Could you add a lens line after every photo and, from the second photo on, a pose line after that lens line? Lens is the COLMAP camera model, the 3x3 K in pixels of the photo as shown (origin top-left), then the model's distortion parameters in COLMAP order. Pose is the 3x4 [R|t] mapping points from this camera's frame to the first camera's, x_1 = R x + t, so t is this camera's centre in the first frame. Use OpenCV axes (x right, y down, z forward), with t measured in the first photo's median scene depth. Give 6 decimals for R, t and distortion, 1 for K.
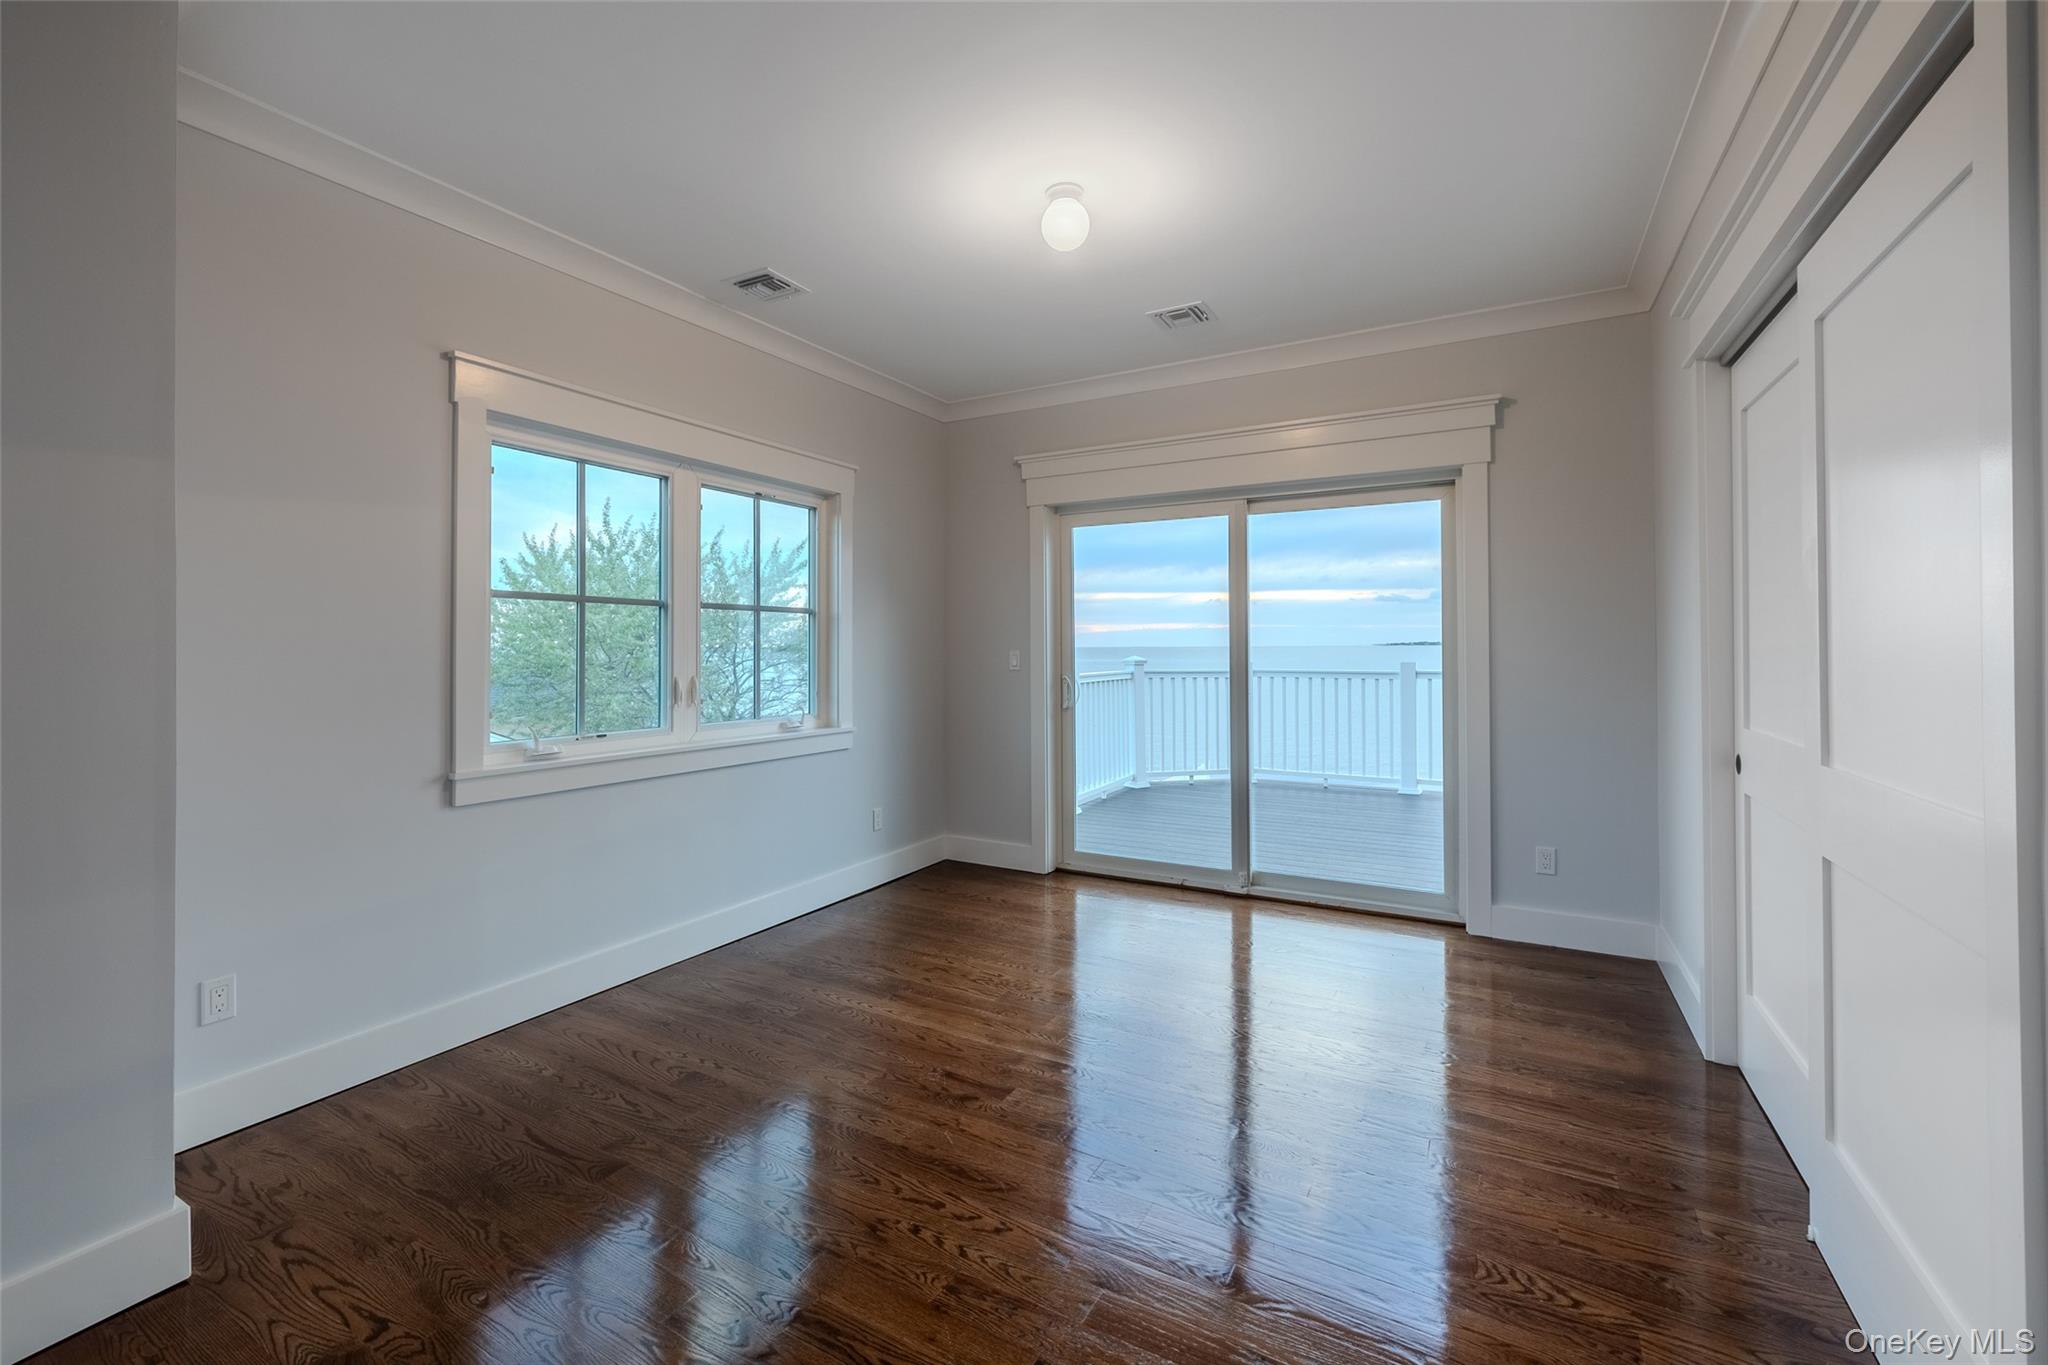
lens RADIAL K [[887.2, 0, 968.8], [0, 887.2, 656.5], [0, 0, 1]] dist [-0.000383, -0.000960]
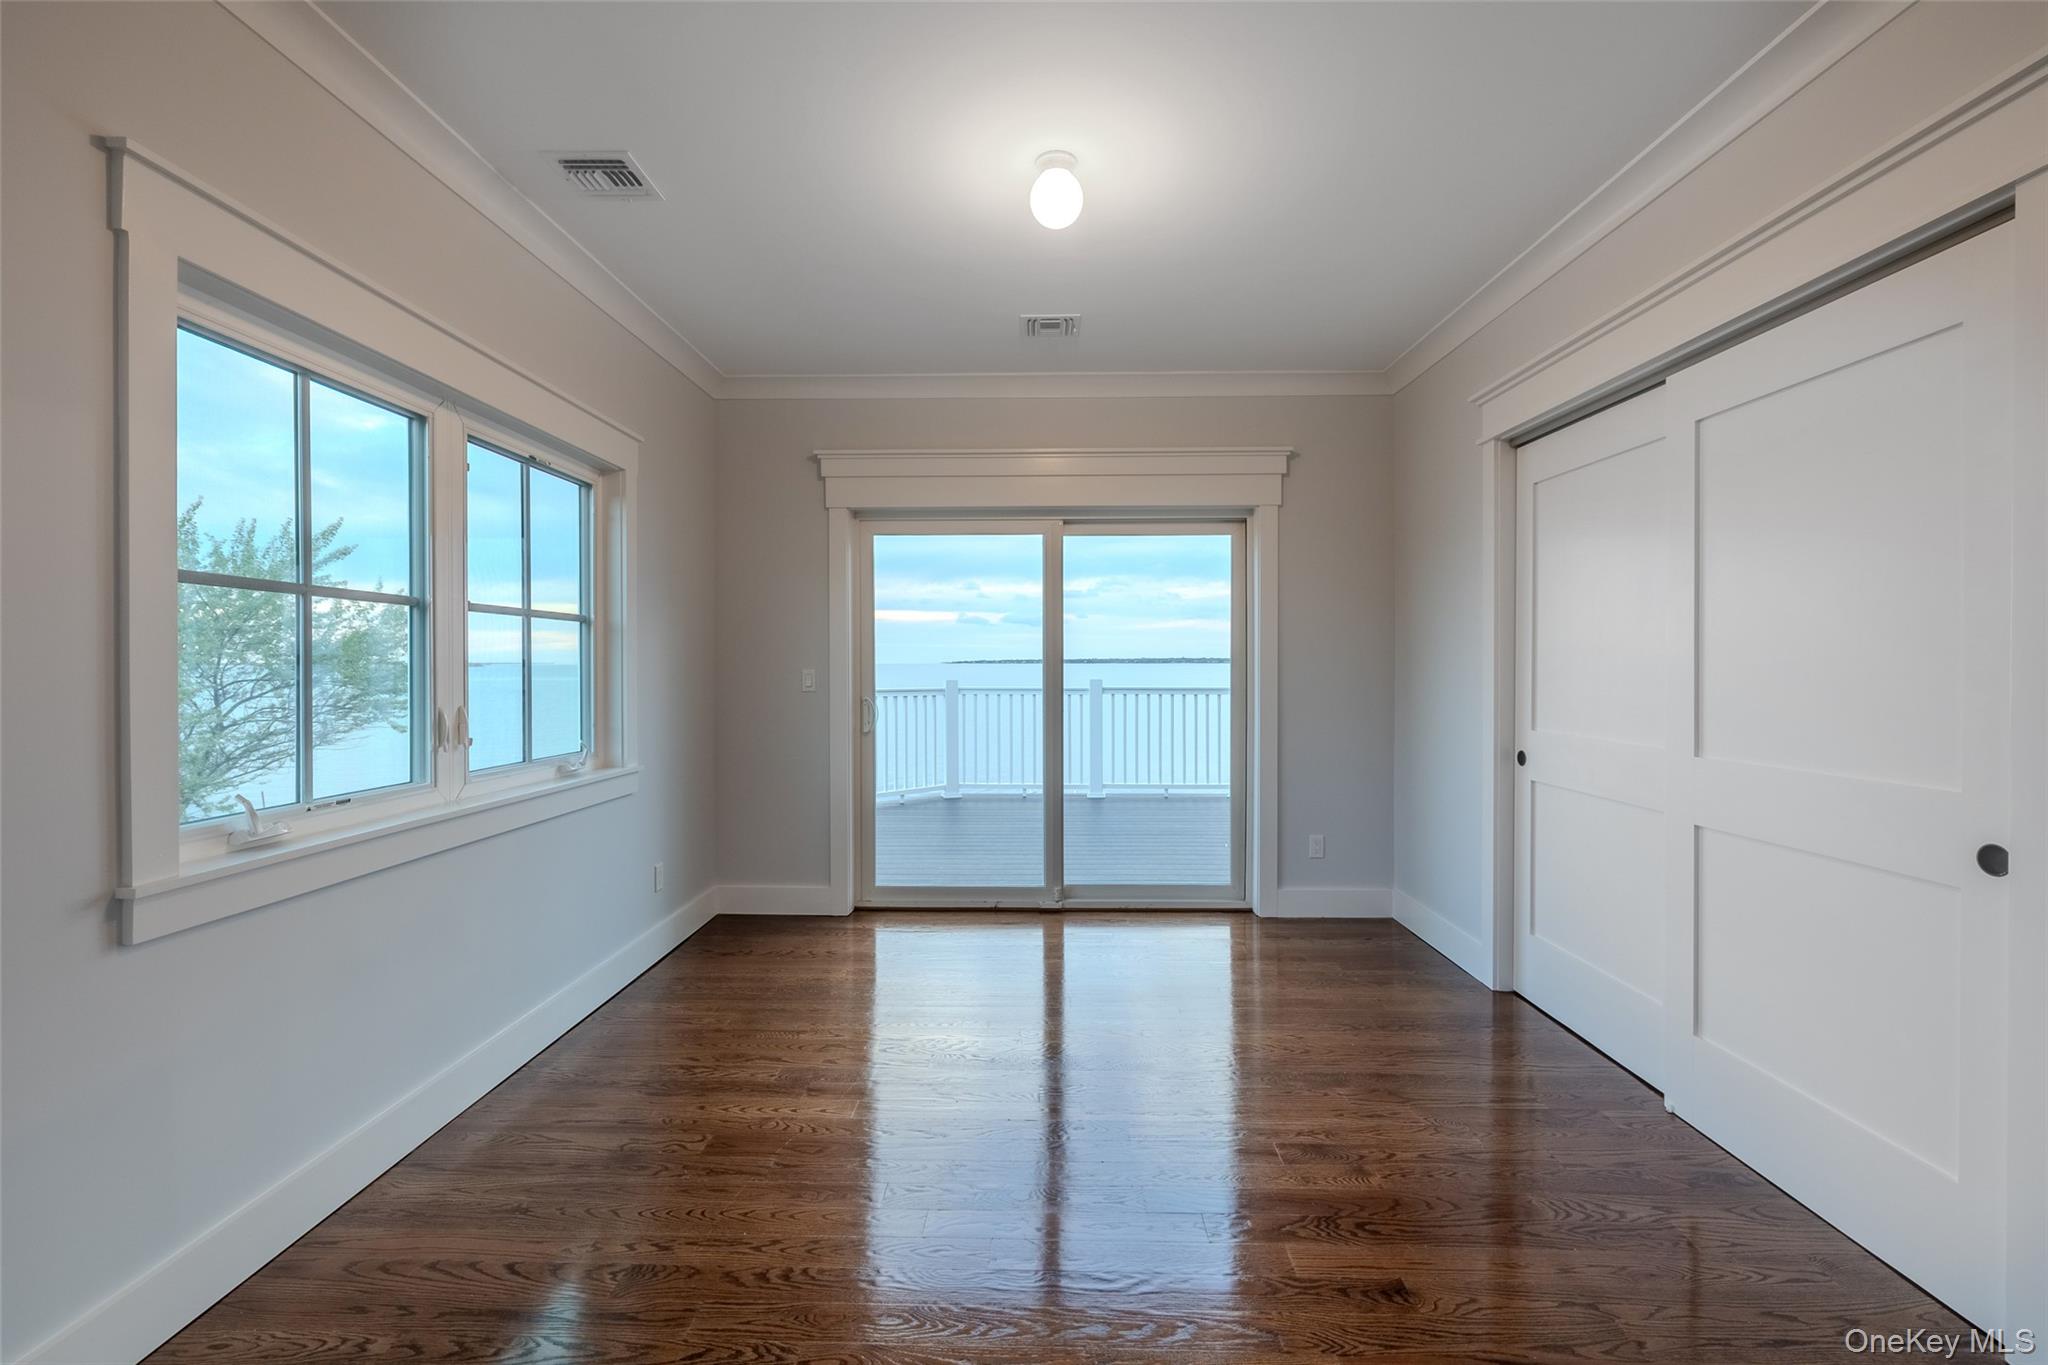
lens RADIAL K [[887.2, 0, 1019.4], [0, 887.2, 685.5], [0, 0, 1]] dist [-0.000383, -0.000960]
pose [[0.865506, -0.009708, 0.500805, -0.261167], [0.003195, 0.999899, 0.013861, -0.002541], [-0.500889, -0.010397, 0.865449, 0.158068]]
